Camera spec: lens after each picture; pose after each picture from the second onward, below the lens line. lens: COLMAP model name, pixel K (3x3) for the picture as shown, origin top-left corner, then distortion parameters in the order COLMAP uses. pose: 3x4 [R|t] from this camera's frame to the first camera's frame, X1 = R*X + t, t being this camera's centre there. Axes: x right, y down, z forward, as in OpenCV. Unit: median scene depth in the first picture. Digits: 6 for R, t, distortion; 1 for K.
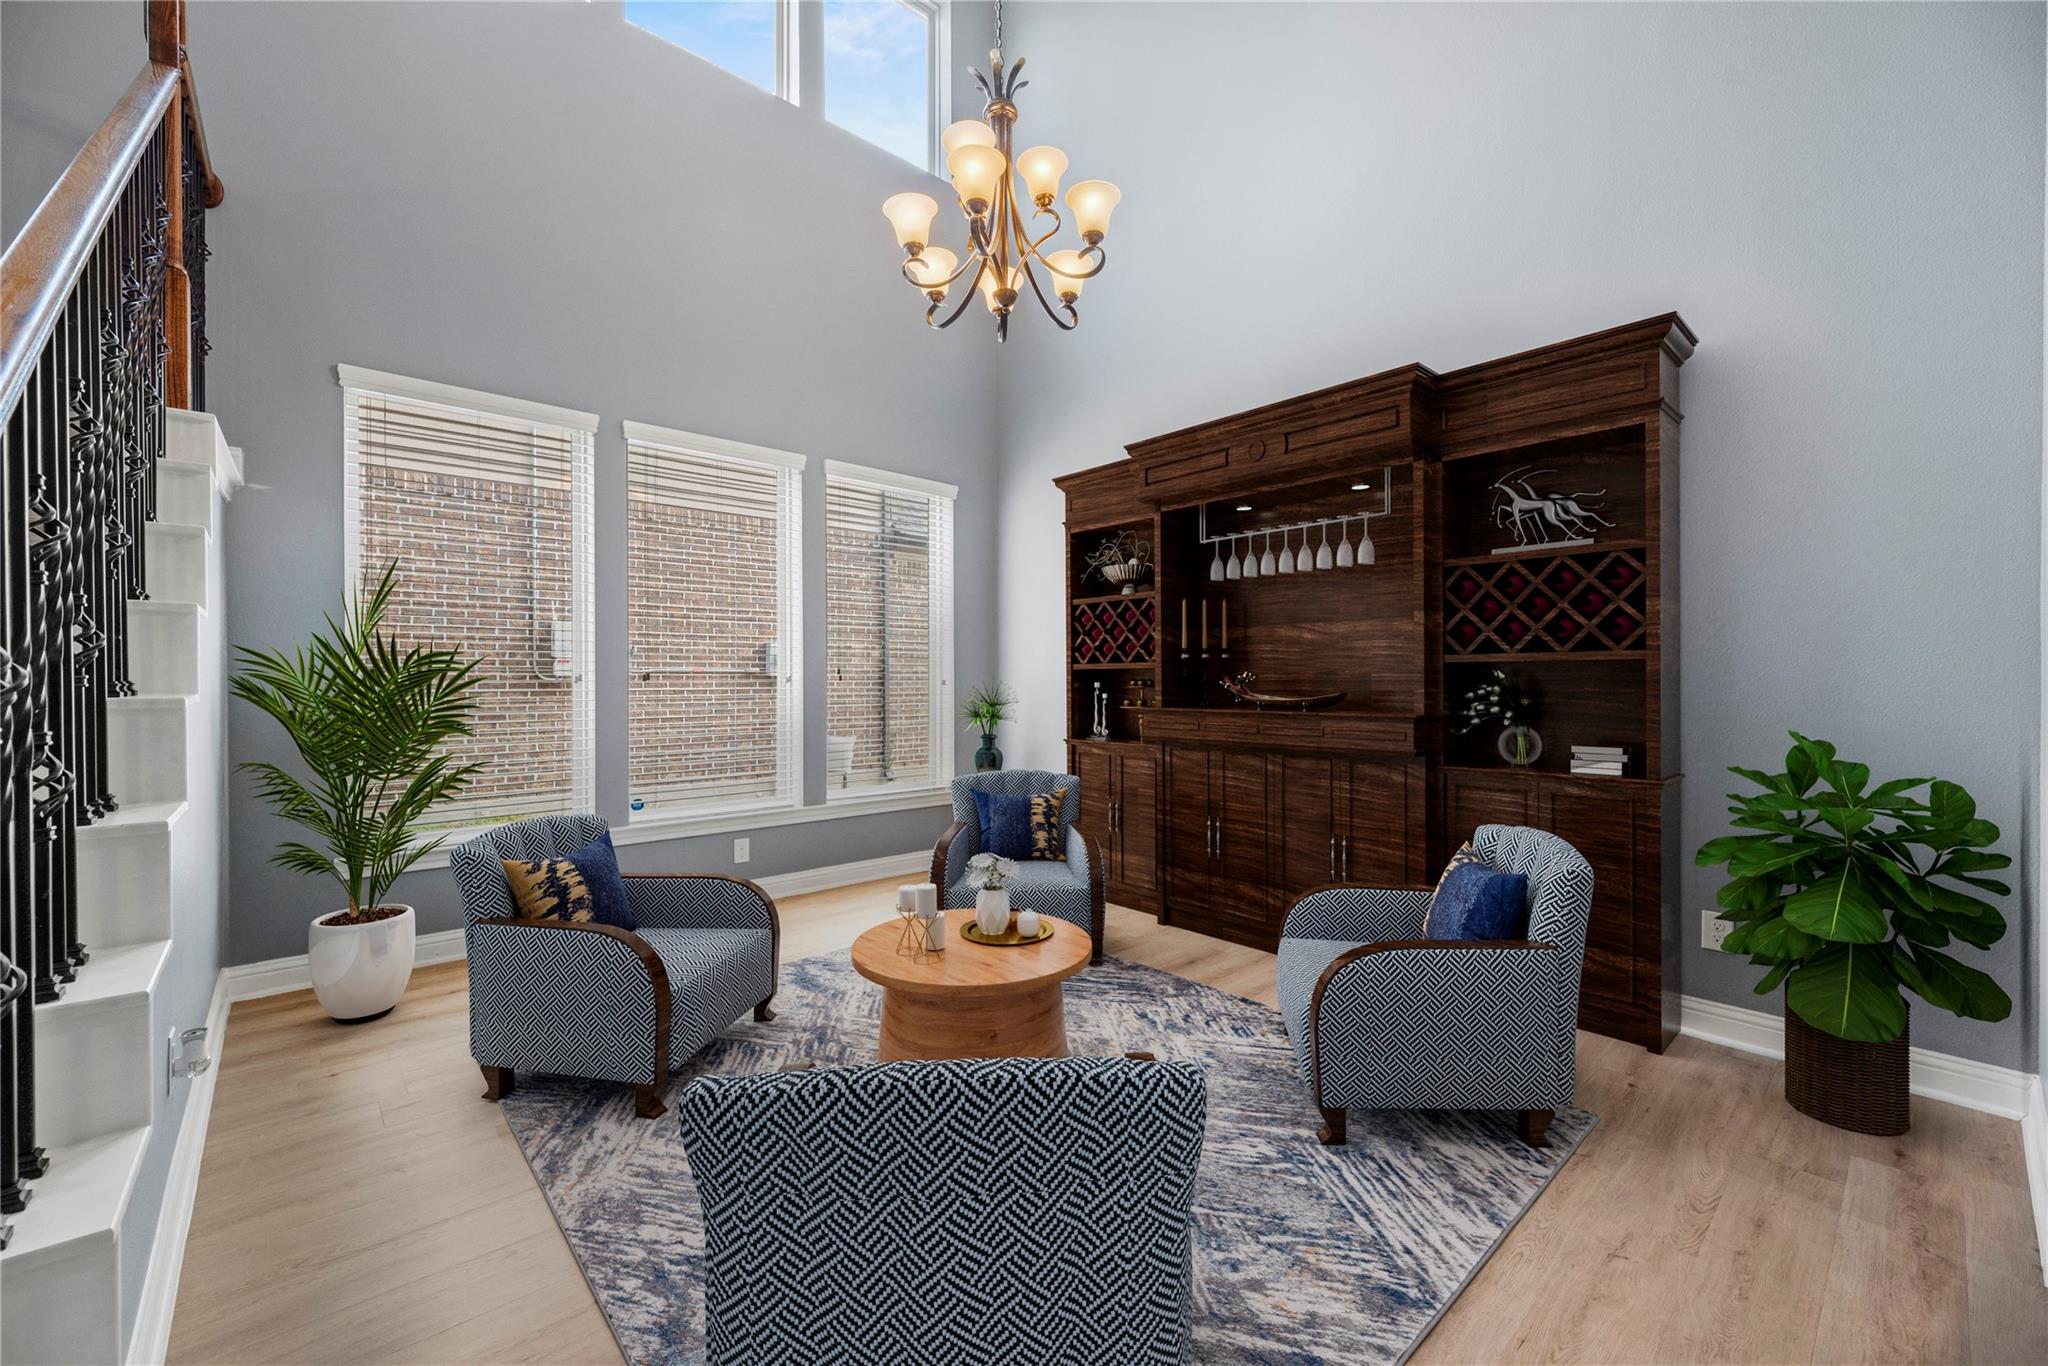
lens RADIAL K [[825.2, 0, 1025.6], [0, 825.2, 673.1], [0, 0, 1]] dist [0.000424, 0.000056]
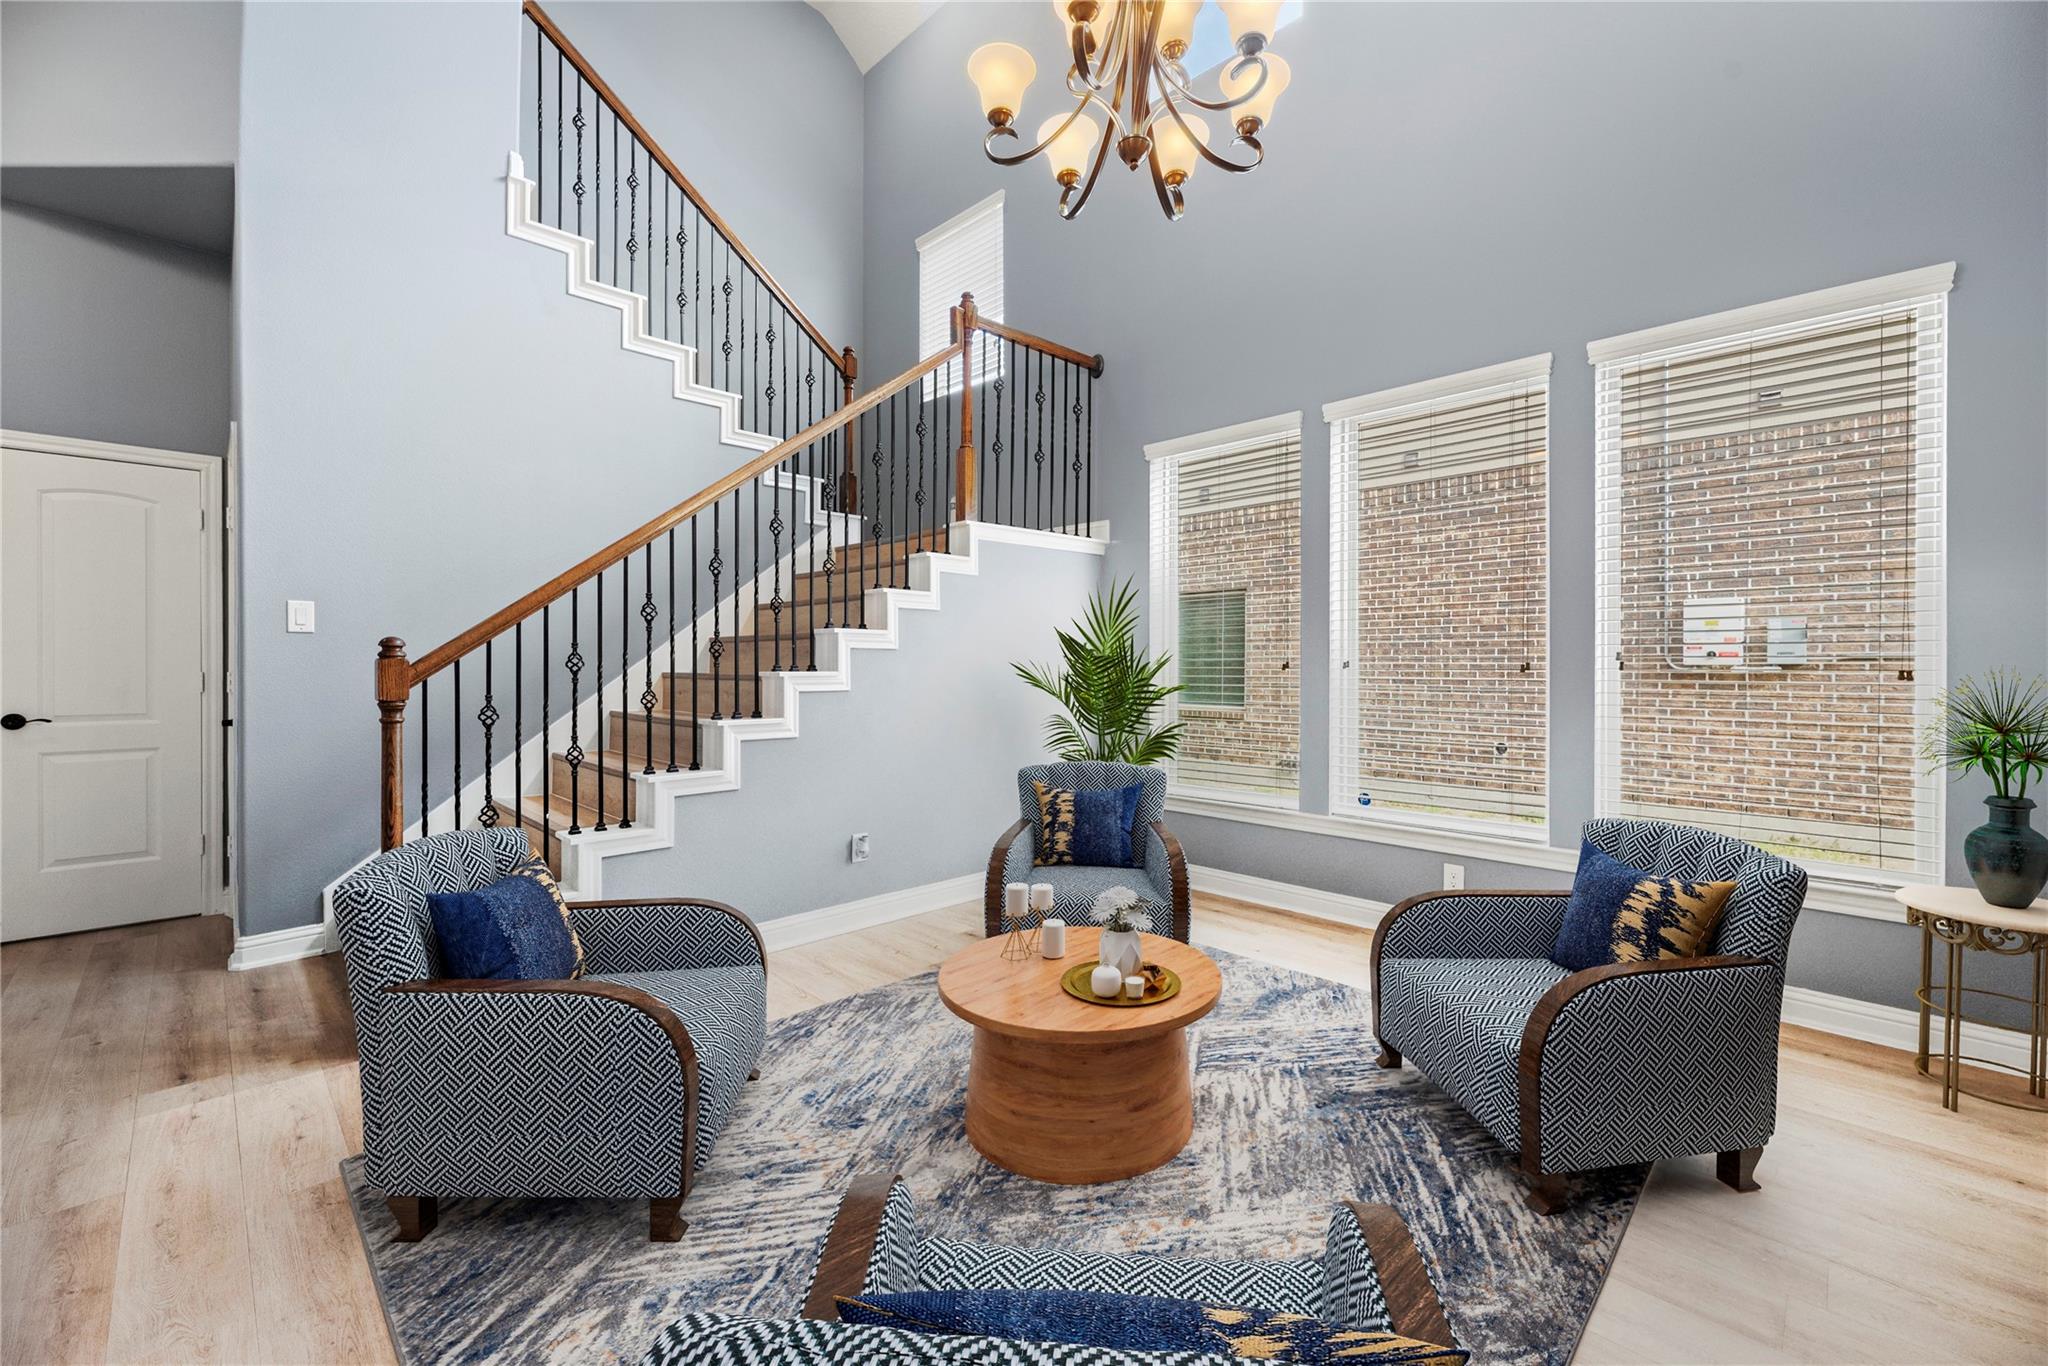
lens RADIAL K [[825.2, 0, 1026.3], [0, 825.2, 693.1], [0, 0, 1]] dist [0.000424, 0.000056]
pose [[0.052539, 0.017965, -0.998457, 0.597372], [0.000782, 0.999837, 0.018031, 0.041952], [0.998619, -0.001728, 0.052516, 0.724884]]
